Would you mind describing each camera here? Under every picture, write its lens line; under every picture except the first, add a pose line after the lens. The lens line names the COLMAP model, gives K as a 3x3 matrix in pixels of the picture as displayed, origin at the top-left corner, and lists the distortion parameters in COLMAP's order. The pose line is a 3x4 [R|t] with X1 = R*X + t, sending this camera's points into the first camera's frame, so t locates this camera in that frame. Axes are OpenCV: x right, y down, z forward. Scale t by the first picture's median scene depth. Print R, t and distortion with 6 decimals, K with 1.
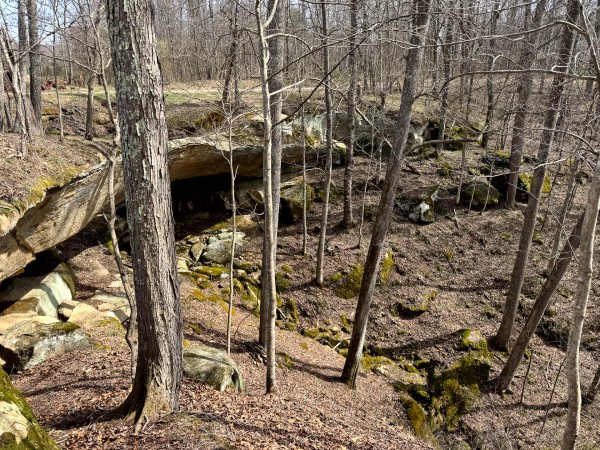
lens RADIAL K [[420.7, 0, 300.7], [0, 420.7, 225.5], [0, 0, 1]] dist [0.073143, -0.083718]
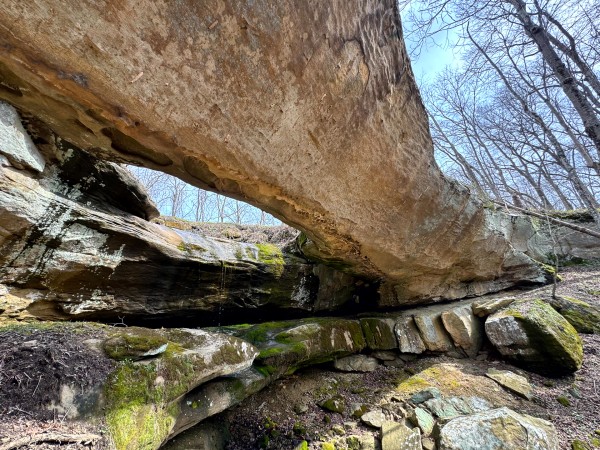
lens RADIAL K [[239.7, 0, 299.0], [0, 239.7, 224.8], [0, 0, 1]] dist [-0.003751, 0.000505]
pose [[0.973111, -0.138371, -0.184140, -0.279707], [-0.009685, 0.774160, -0.632916, 0.040084], [0.230131, 0.617682, 0.752003, 0.752535]]
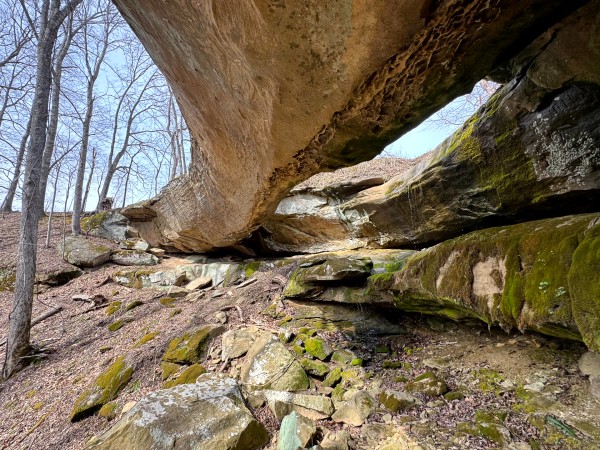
lens RADIAL K [[239.7, 0, 299.7], [0, 239.7, 223.1], [0, 0, 1]] dist [-0.003751, 0.000505]
pose [[-0.781255, -0.083934, -0.618543, -0.149424], [-0.143722, 0.988482, 0.047396, -0.074790], [0.607441, 0.125927, -0.784320, 1.174055]]
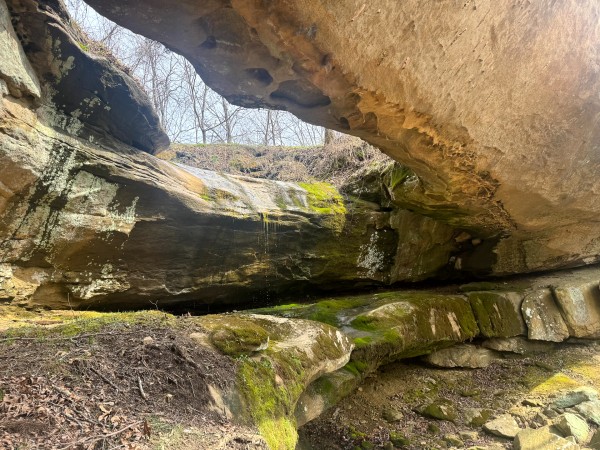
lens RADIAL K [[419.1, 0, 295.6], [0, 419.1, 225.9], [0, 0, 1]] dist [0.037842, -0.037320]
pose [[0.959684, -0.122140, -0.253155, -0.329521], [-0.004179, 0.894354, -0.447341, 0.045894], [0.281049, 0.430364, 0.857787, 0.703783]]
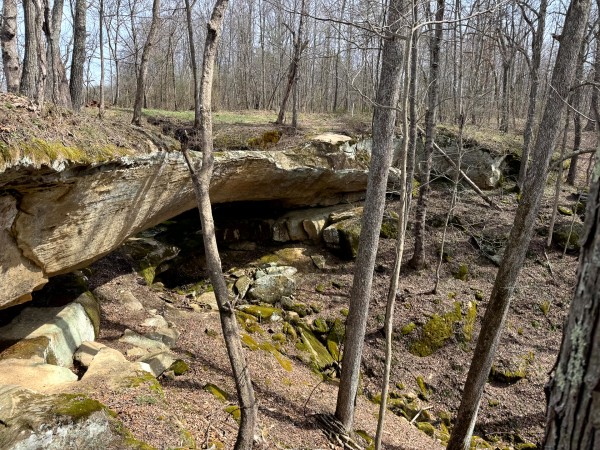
lens RADIAL K [[420.7, 0, 302.5], [0, 420.7, 224.5], [0, 0, 1]] dist [0.073143, -0.083718]
pose [[0.997341, 0.040589, -0.060529, -0.081518], [-0.046655, 0.993645, -0.102439, 0.018077], [0.055986, 0.104990, 0.992896, 0.155190]]
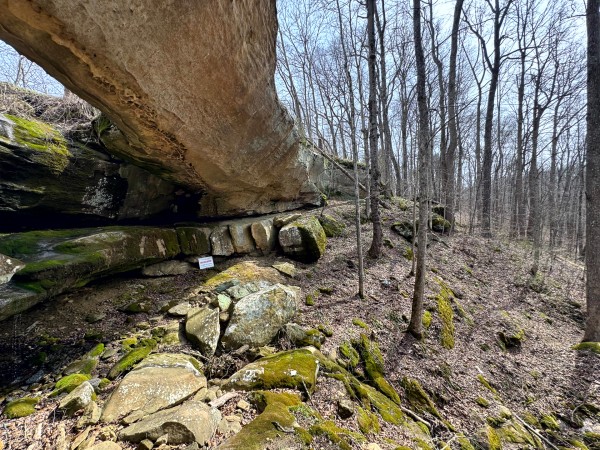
lens RADIAL K [[239.7, 0, 299.3], [0, 239.7, 224.7], [0, 0, 1]] dist [-0.003751, 0.000505]
pose [[0.883964, -0.049768, 0.464898, -0.280204], [0.191461, 0.945659, -0.262814, 0.044613], [-0.426556, 0.321328, 0.845458, 0.754936]]
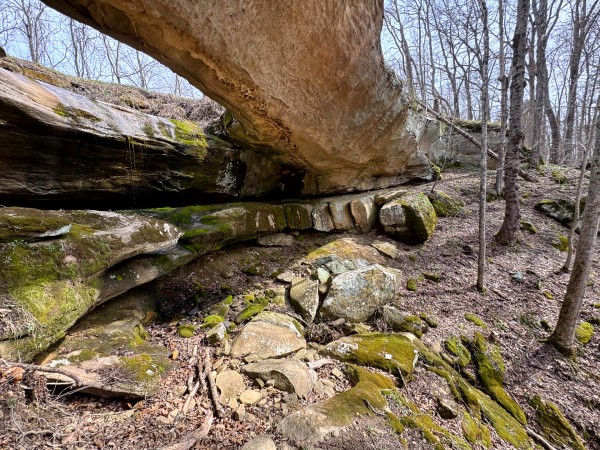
lens RADIAL K [[239.7, 0, 299.2], [0, 239.7, 224.6], [0, 0, 1]] dist [-0.003751, 0.000505]
pose [[0.996514, -0.051264, 0.065810, -0.278174], [0.064547, 0.973591, -0.218983, 0.041292], [-0.052846, 0.222468, 0.973507, 0.754522]]
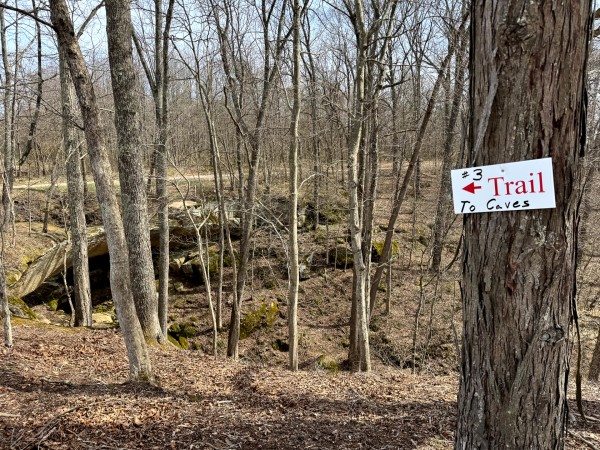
lens RADIAL K [[420.7, 0, 300.6], [0, 420.7, 222.9], [0, 0, 1]] dist [0.073143, -0.083718]
pose [[0.991874, -0.023965, 0.124948, 0.145517], [0.043928, 0.986211, -0.159557, 0.035951], [-0.119401, 0.163749, 0.979250, -0.391212]]
